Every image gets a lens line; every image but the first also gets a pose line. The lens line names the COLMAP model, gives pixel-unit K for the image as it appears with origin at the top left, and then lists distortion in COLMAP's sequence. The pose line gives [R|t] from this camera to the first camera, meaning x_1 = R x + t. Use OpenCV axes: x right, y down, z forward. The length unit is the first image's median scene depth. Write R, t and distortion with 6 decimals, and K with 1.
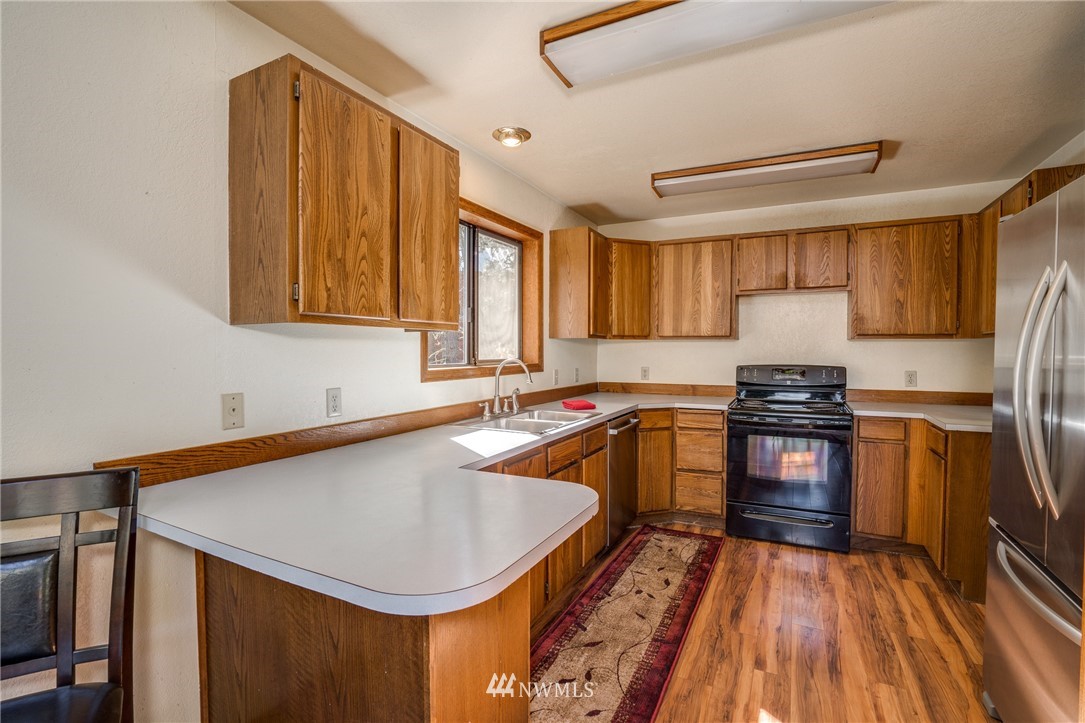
lens RADIAL K [[499.2, 0, 541.9], [0, 499.2, 358.3], [0, 0, 1]] dist [-0.041841, 0.013420]
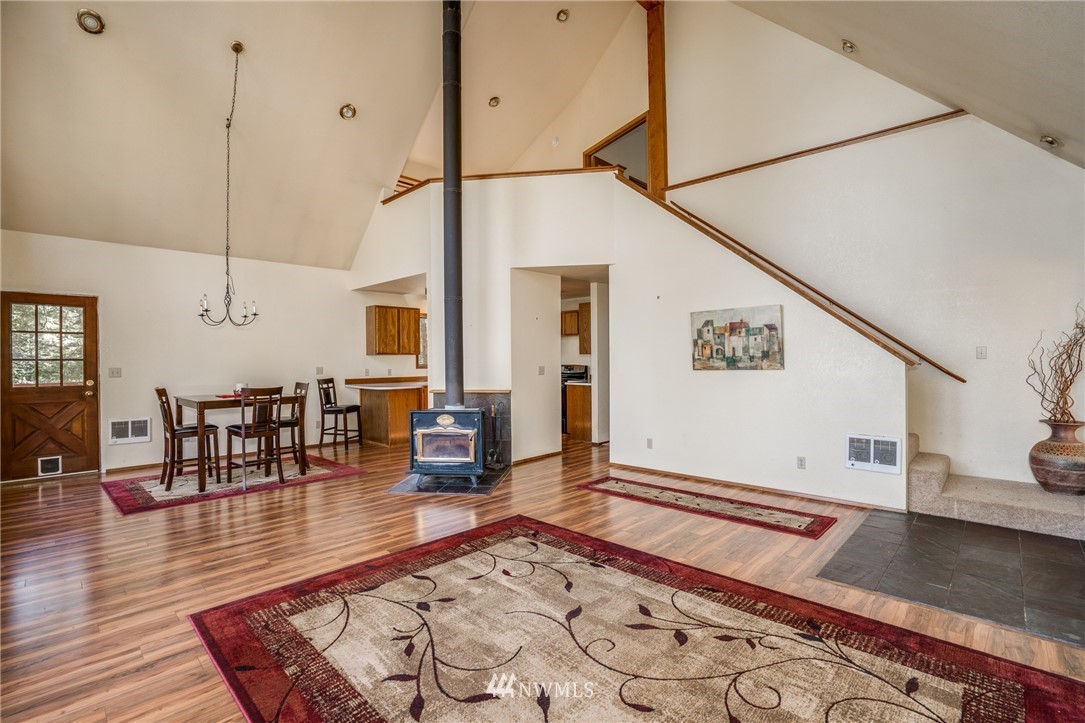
lens RADIAL K [[499.2, 0, 547.7], [0, 499.2, 360.1], [0, 0, 1]] dist [-0.041841, 0.013420]
pose [[0.958088, -0.005404, -0.286424, 2.131694], [0.001810, 0.999916, -0.012810, 0.043301], [0.286470, 0.011754, 0.958017, -2.737737]]
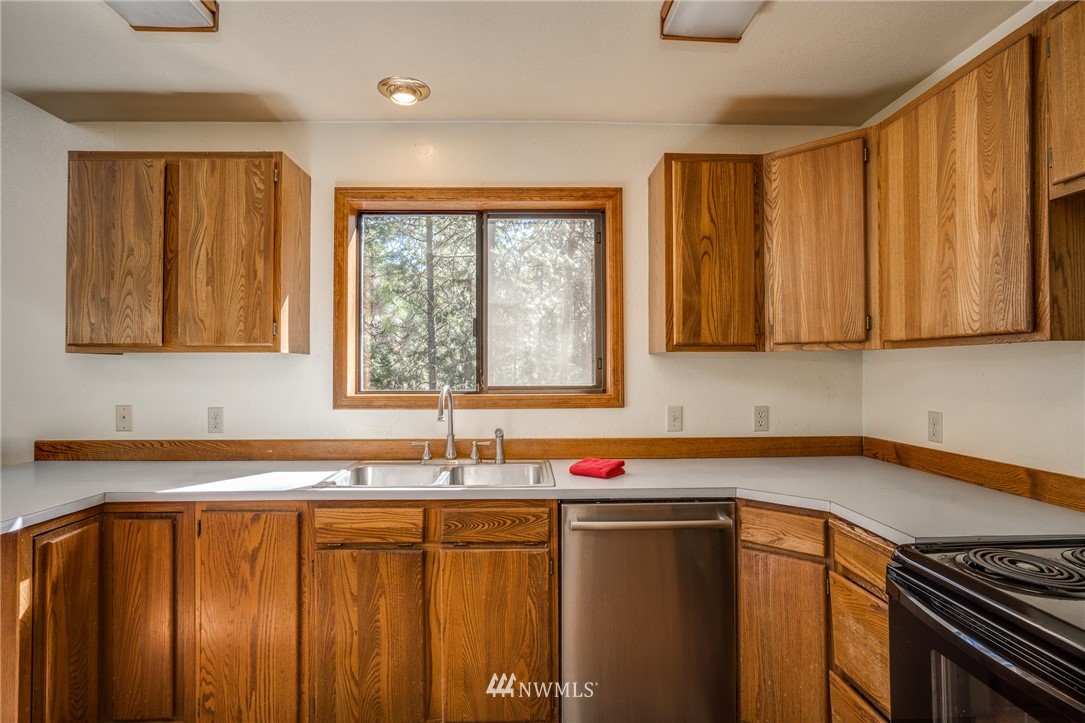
lens RADIAL K [[559.2, 0, 540.3], [0, 559.2, 362.9], [0, 0, 1]] dist [-0.016674, 0.001415]
pose [[0.476242, -0.010863, -0.879247, 1.045685], [-0.013392, 0.999718, -0.019605, -0.025567], [0.879212, 0.021111, 0.475962, 1.054413]]
